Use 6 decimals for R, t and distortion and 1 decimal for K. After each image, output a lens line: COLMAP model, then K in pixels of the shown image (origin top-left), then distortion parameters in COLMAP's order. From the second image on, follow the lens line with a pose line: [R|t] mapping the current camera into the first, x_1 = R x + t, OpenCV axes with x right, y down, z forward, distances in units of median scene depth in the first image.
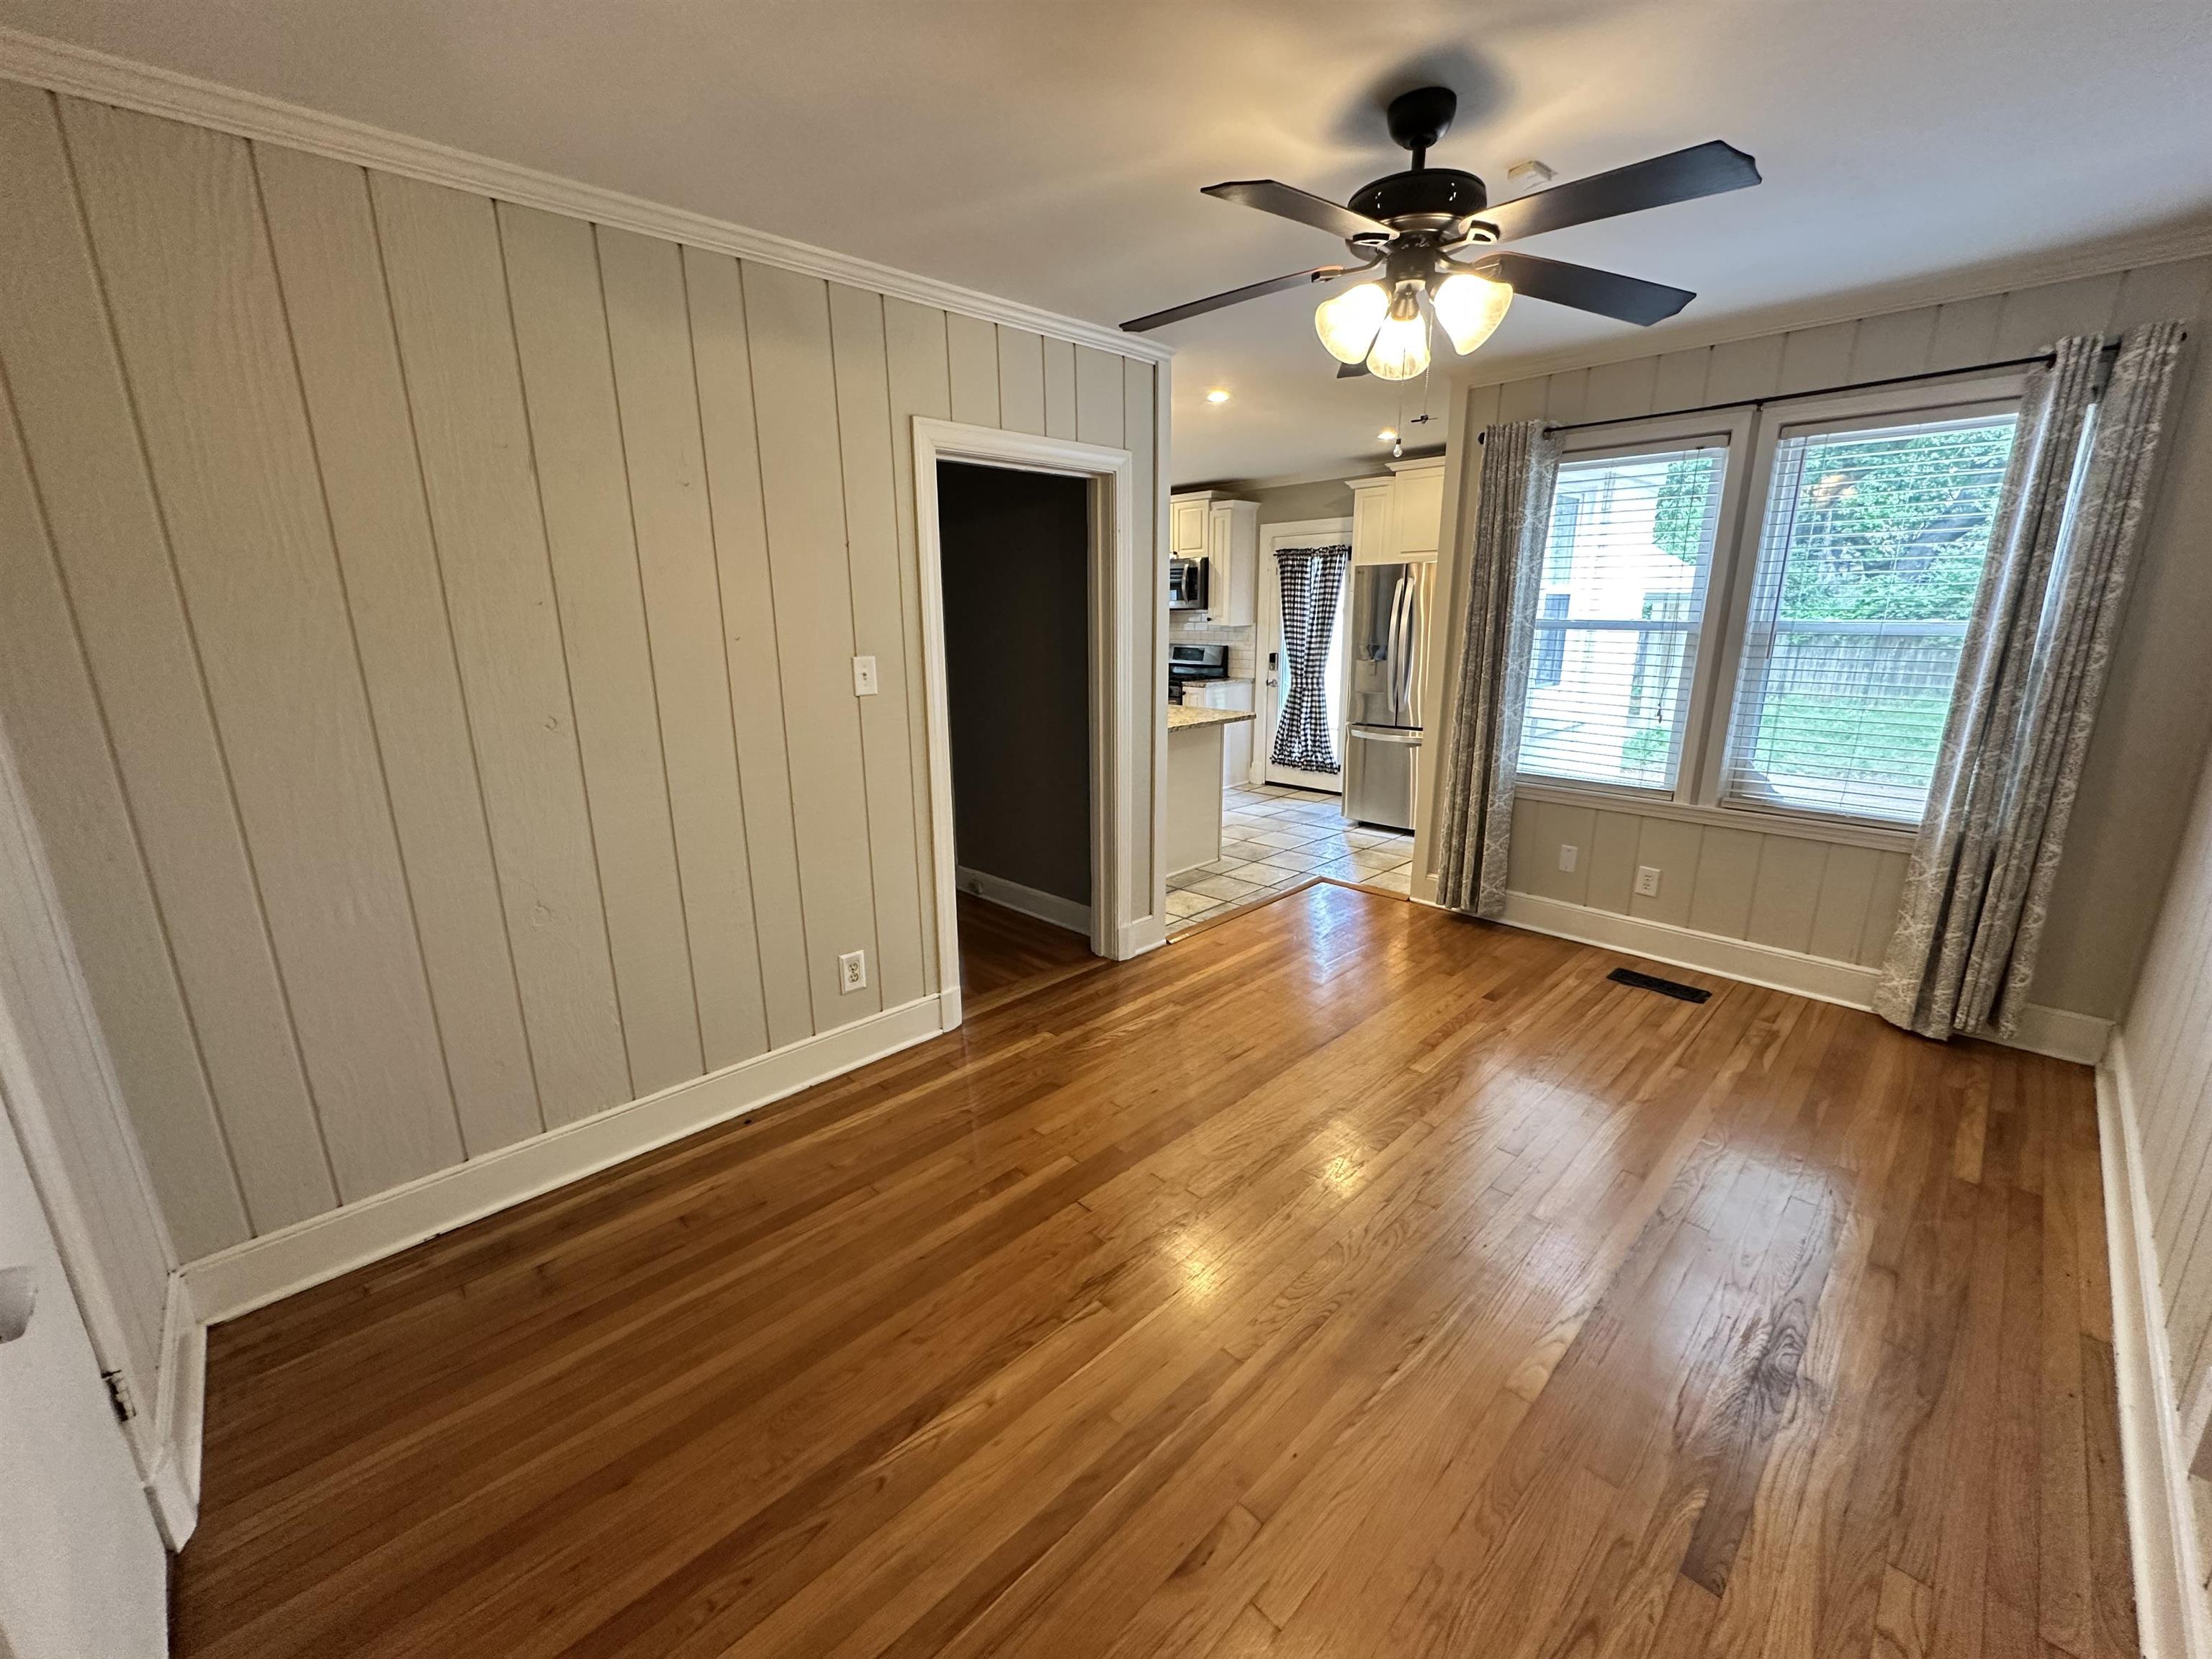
lens RADIAL K [[879.2, 0, 1106.0], [0, 879.2, 832.7], [0, 0, 1]] dist [-0.002586, 0.000837]
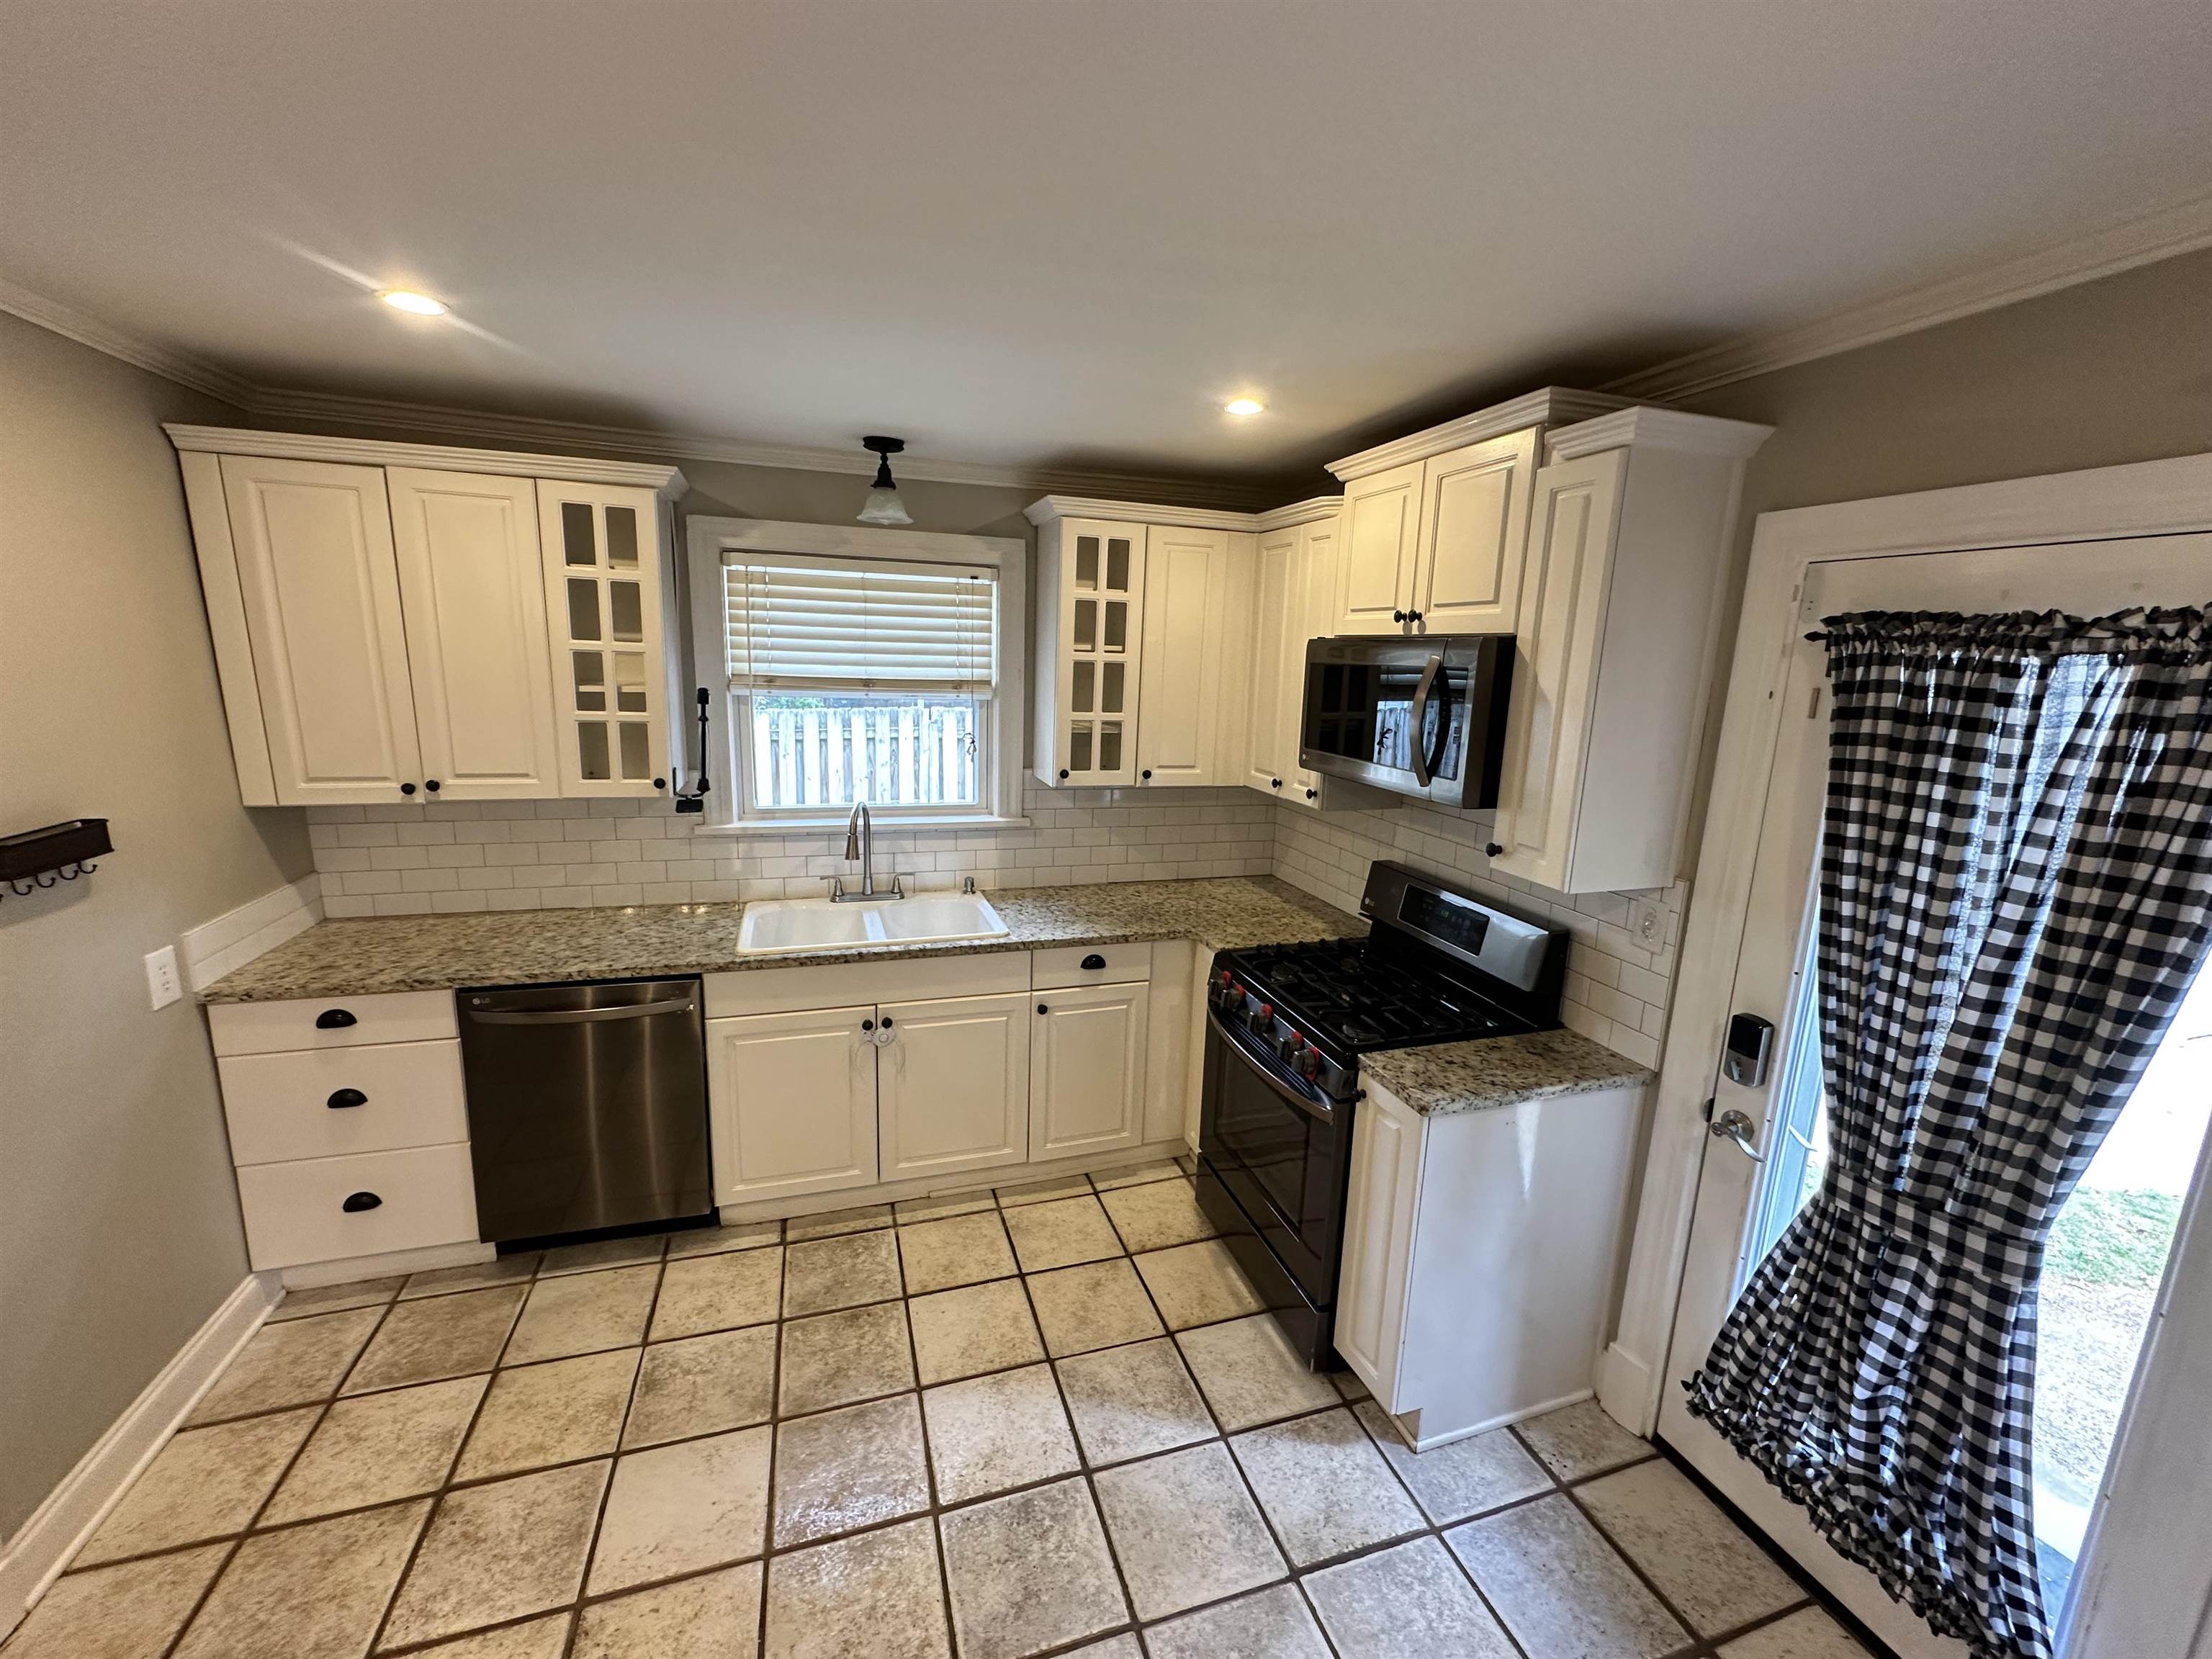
lens RADIAL K [[879.2, 0, 1104.5], [0, 879.2, 829.3], [0, 0, 1]] dist [-0.002586, 0.000837]
pose [[0.896967, 0.125891, -0.423794, 0.126664], [-0.148435, 0.988710, -0.020463, -0.230132], [0.416434, 0.081261, 0.905527, 0.706459]]
